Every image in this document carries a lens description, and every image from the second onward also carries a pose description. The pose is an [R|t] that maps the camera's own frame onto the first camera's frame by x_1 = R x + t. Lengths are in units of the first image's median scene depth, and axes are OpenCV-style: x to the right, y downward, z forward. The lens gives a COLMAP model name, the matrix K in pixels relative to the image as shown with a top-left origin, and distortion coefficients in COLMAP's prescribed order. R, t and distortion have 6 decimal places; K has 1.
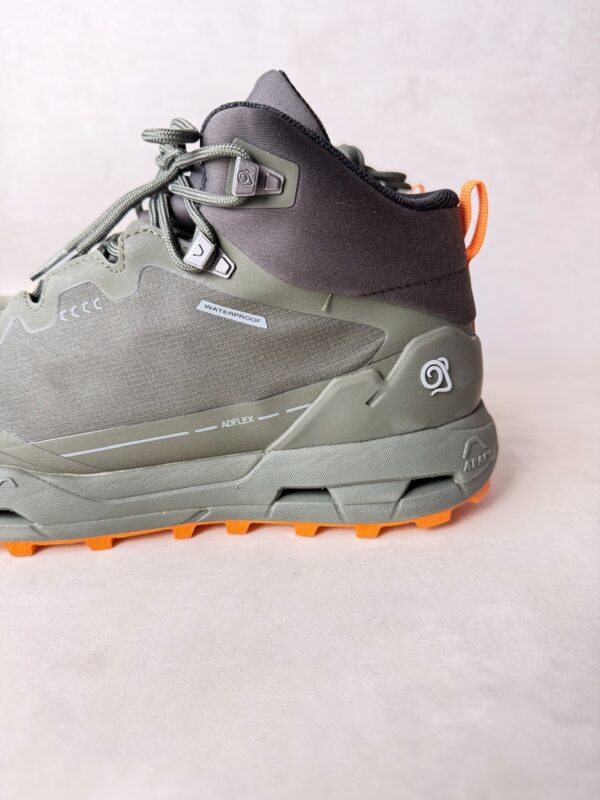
lens RADIAL K [[582.0, 0, 313.1], [0, 582.0, 398.1], [0, 0, 1]] dist [0.032018, -0.047509]
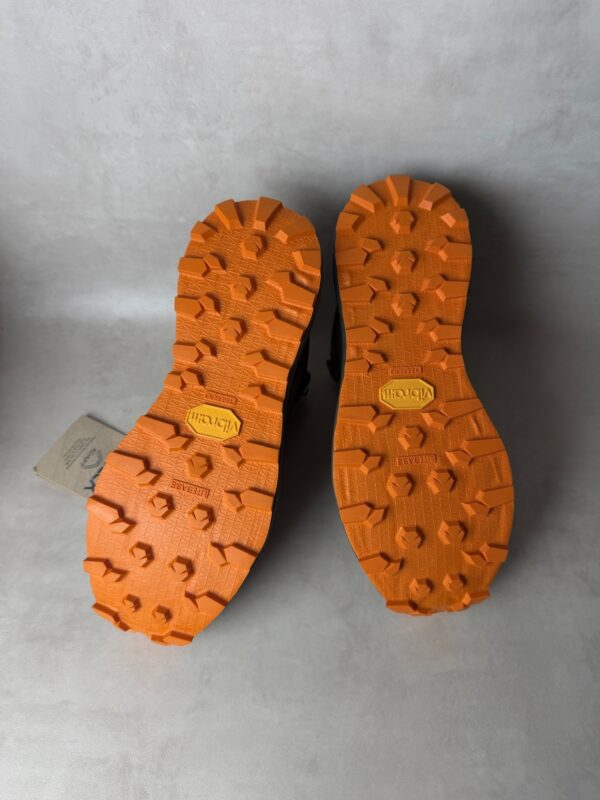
lens RADIAL K [[582.0, 0, 313.1], [0, 582.0, 398.1], [0, 0, 1]] dist [0.032018, -0.047509]
pose [[0.998144, 0.056345, -0.023095, -0.304716], [-0.030273, 0.788214, 0.614656, -1.472690], [0.052836, -0.612817, 0.788457, 0.092962]]
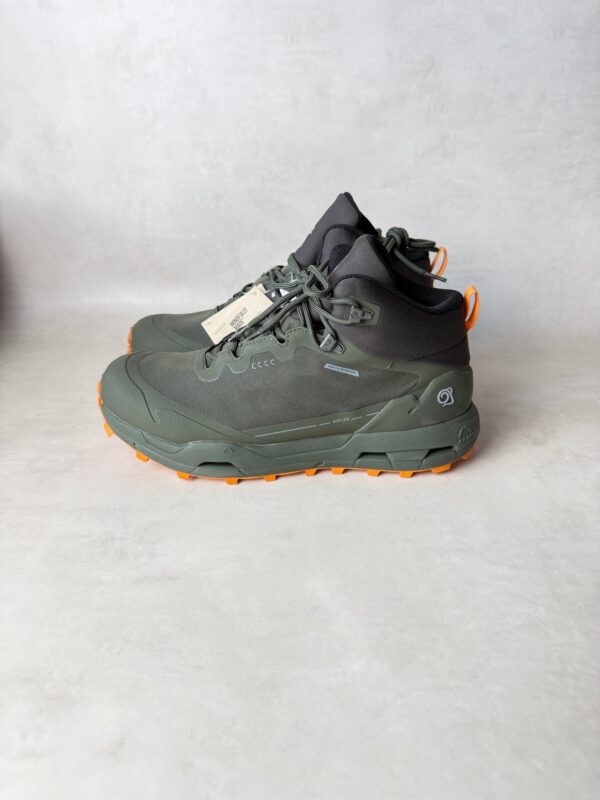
lens RADIAL K [[582.0, 0, 313.1], [0, 582.0, 398.1], [0, 0, 1]] dist [0.032018, -0.047509]
pose [[0.999366, 0.013871, -0.032805, -0.156400], [-0.008295, 0.986363, 0.164376, -0.341054], [0.034637, -0.164000, 0.985852, -0.881079]]
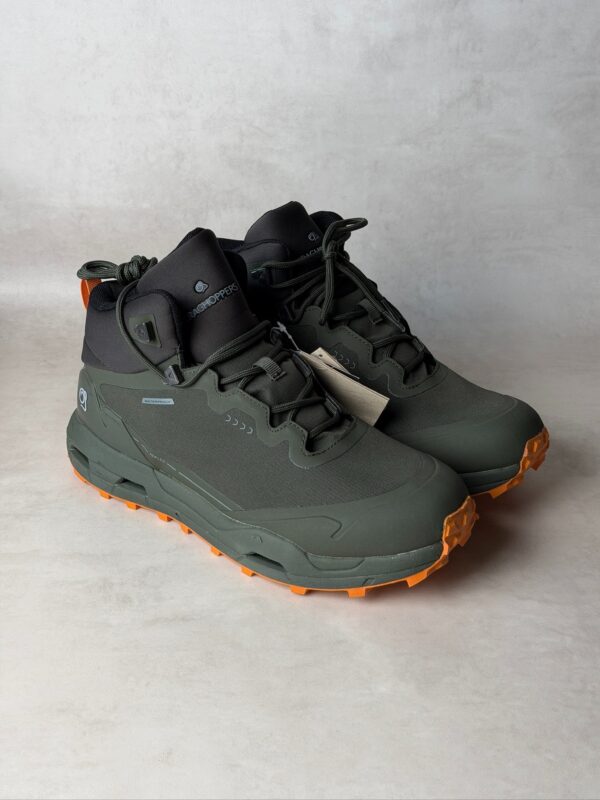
lens RADIAL K [[1126.4, 0, 330.4], [0, 1126.4, 398.6], [0, 0, 1]] dist [0.343335, -0.930679]
pose [[0.999543, 0.002978, 0.030074, -0.302507], [-0.007595, 0.987944, 0.154624, -0.610181], [-0.029251, -0.154782, 0.987516, -2.229100]]
